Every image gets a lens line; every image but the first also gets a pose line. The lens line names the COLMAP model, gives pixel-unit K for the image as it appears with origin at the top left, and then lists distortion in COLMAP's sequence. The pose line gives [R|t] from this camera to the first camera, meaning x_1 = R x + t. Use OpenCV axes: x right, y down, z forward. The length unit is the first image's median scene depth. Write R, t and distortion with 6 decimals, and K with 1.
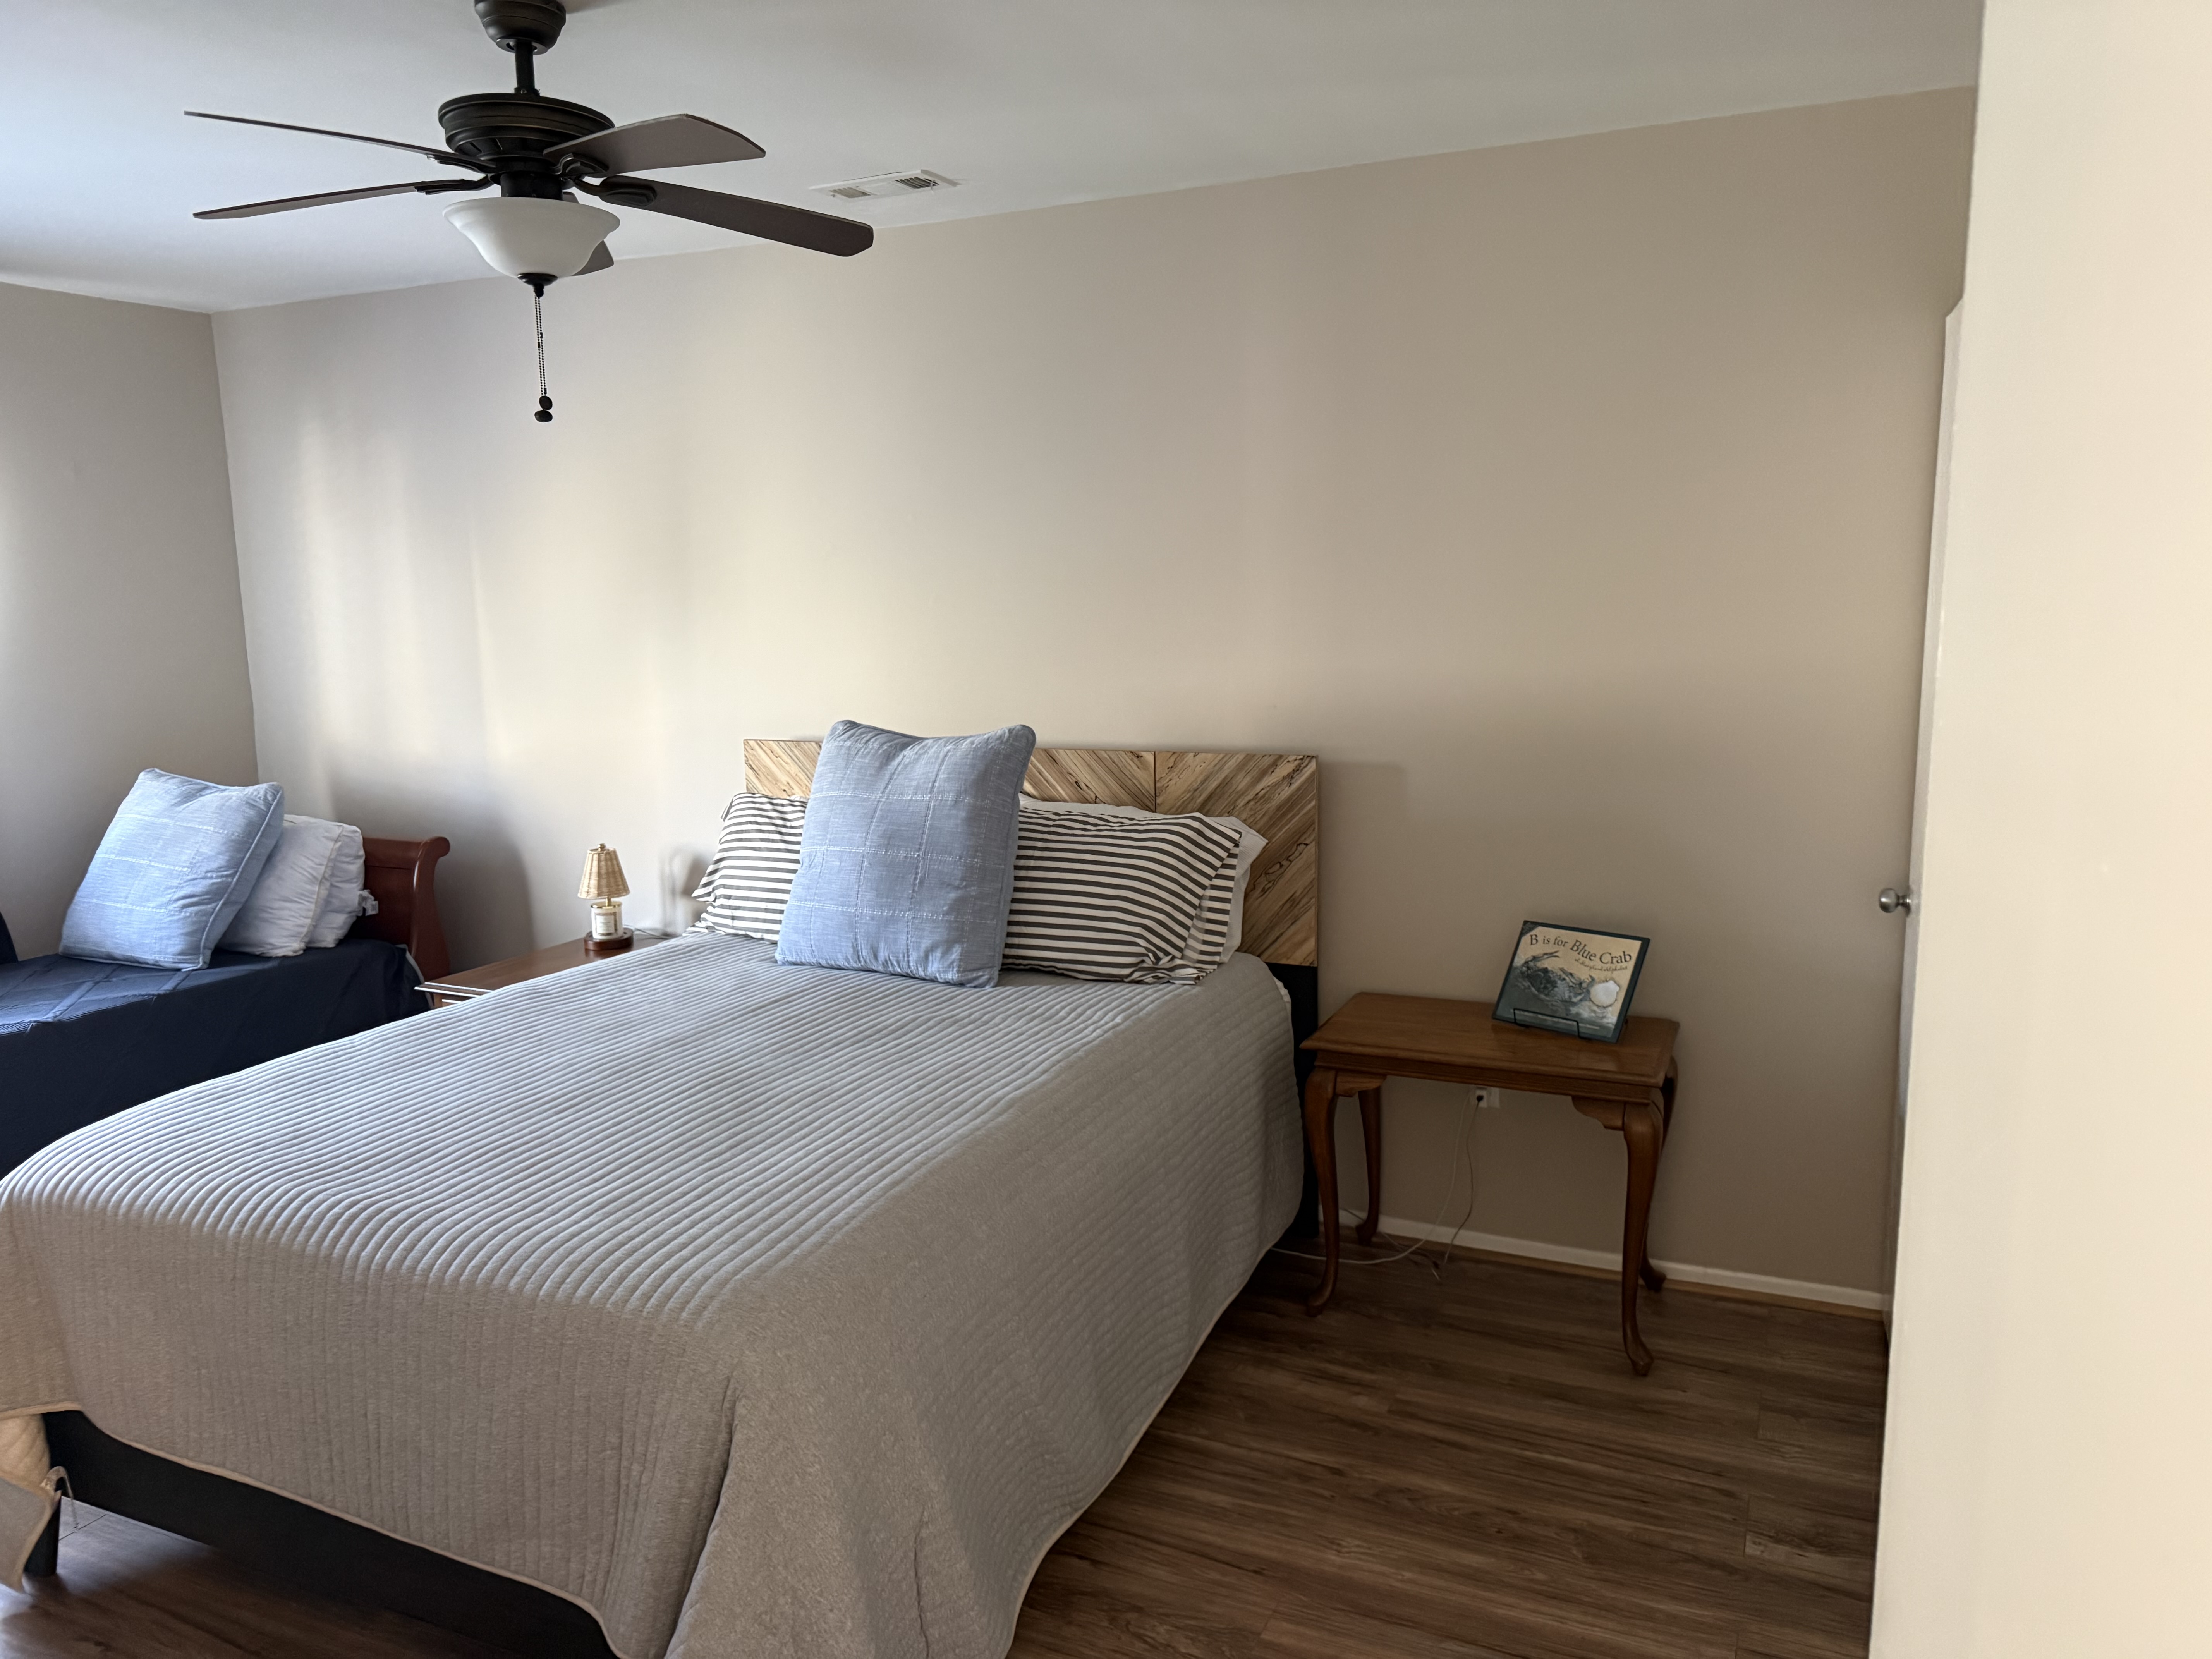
lens RADIAL K [[1577.3, 0, 1102.8], [0, 1577.3, 831.8], [0, 0, 1]] dist [0.057790, -0.053425]
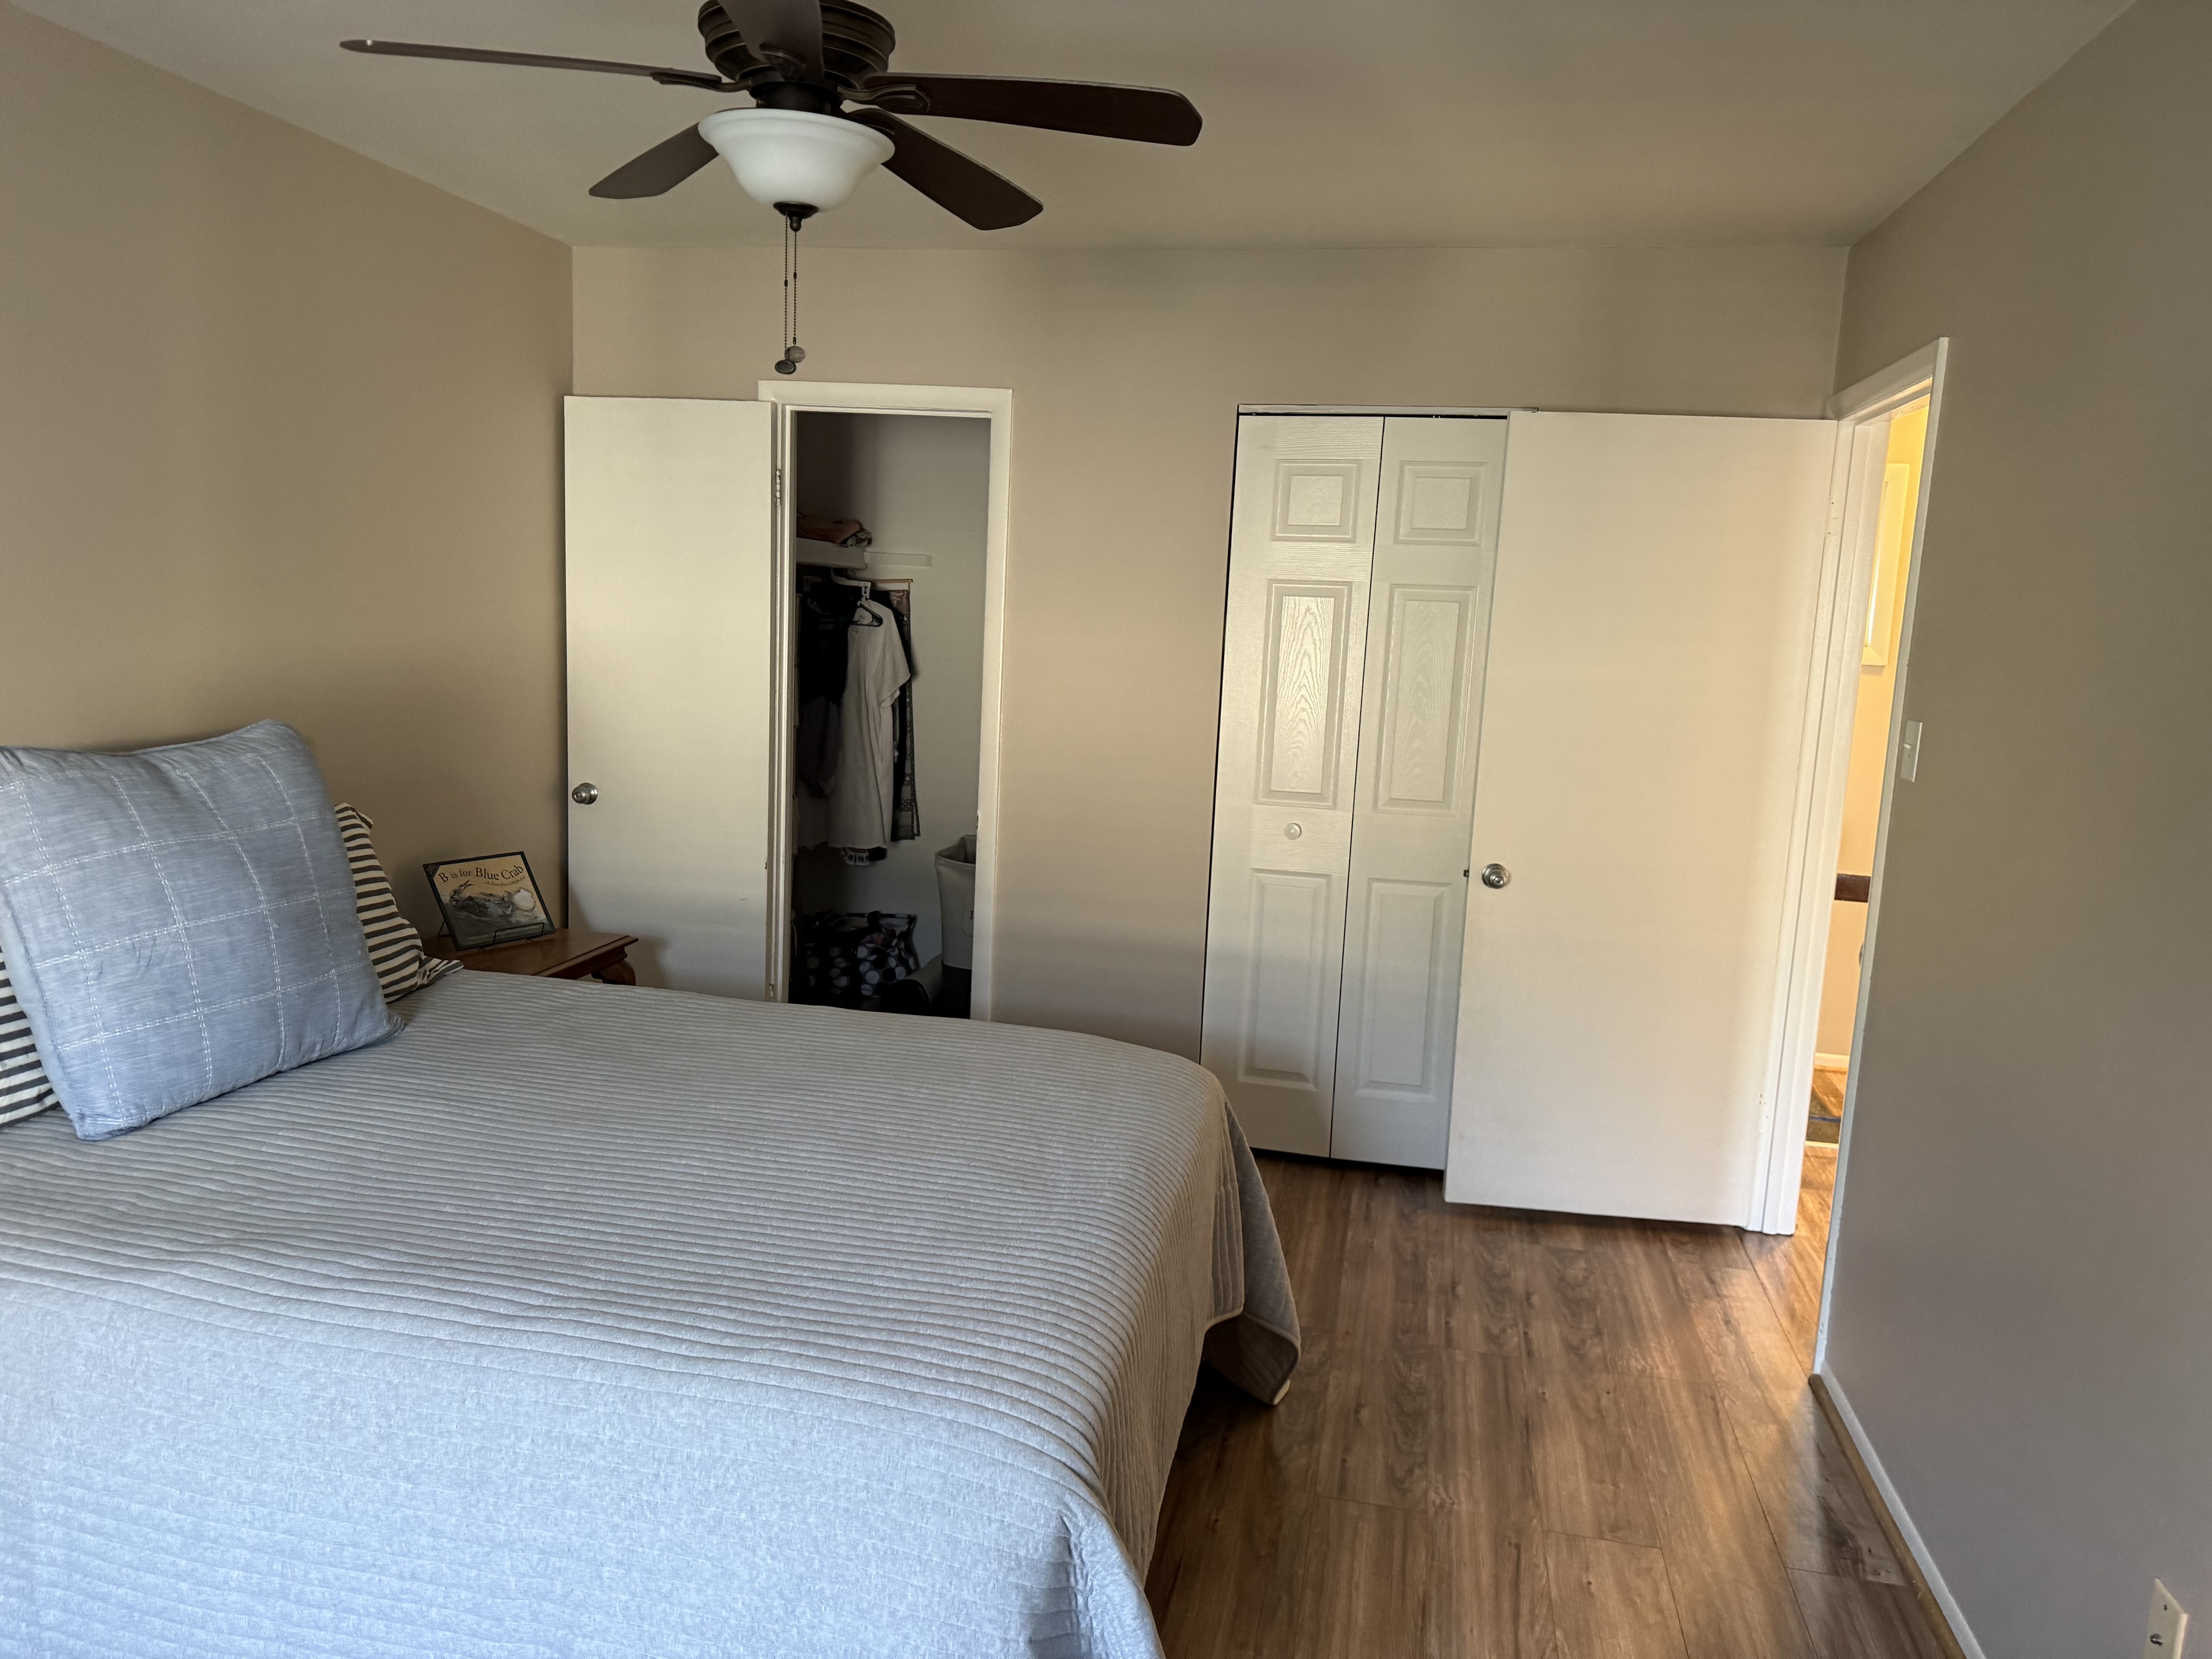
lens RADIAL K [[1577.3, 0, 1103.2], [0, 1577.3, 830.3], [0, 0, 1]] dist [0.057790, -0.053425]
pose [[-0.240064, -0.133593, 0.961521, -0.505008], [0.092777, 0.982794, 0.159712, -0.055898], [-0.966313, 0.127548, -0.223539, 0.430656]]
